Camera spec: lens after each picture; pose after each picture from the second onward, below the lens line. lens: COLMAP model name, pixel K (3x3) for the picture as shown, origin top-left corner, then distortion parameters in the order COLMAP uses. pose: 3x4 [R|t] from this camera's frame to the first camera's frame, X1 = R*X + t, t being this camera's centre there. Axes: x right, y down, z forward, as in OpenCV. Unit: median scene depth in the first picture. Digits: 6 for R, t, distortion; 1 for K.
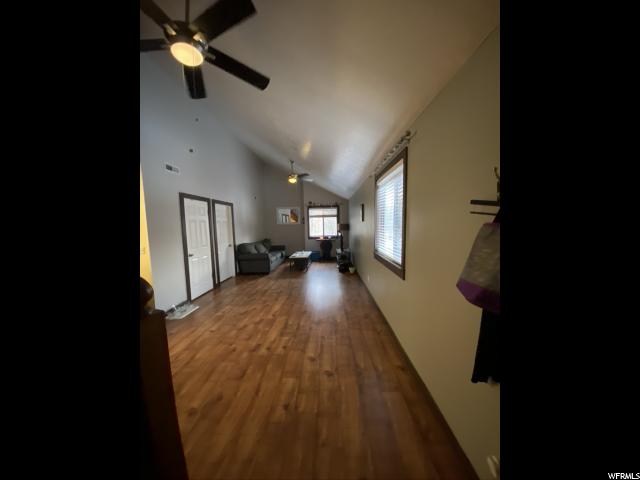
lens RADIAL K [[255.8, 0, 321.1], [0, 255.8, 245.0], [0, 0, 1]] dist [0.001630, 0.000094]
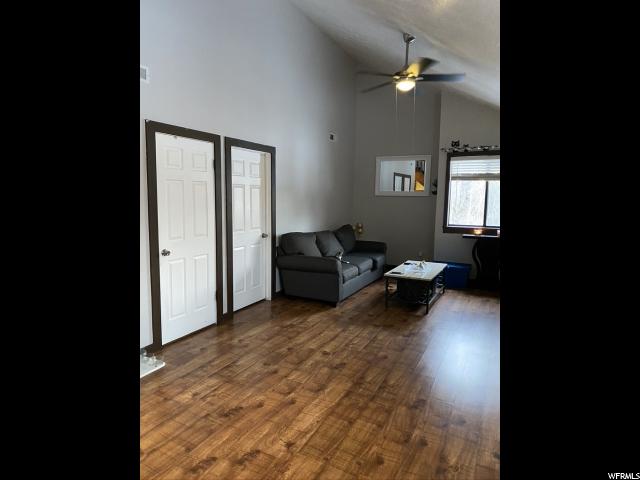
lens RADIAL K [[370.4, 0, 315.8], [0, 370.4, 233.5], [0, 0, 1]] dist [0.007771, -0.000380]
pose [[0.886417, 0.073755, -0.456973, 0.048342], [-0.064157, 0.997272, 0.036511, -0.033091], [0.458419, -0.003046, 0.888731, 0.423541]]
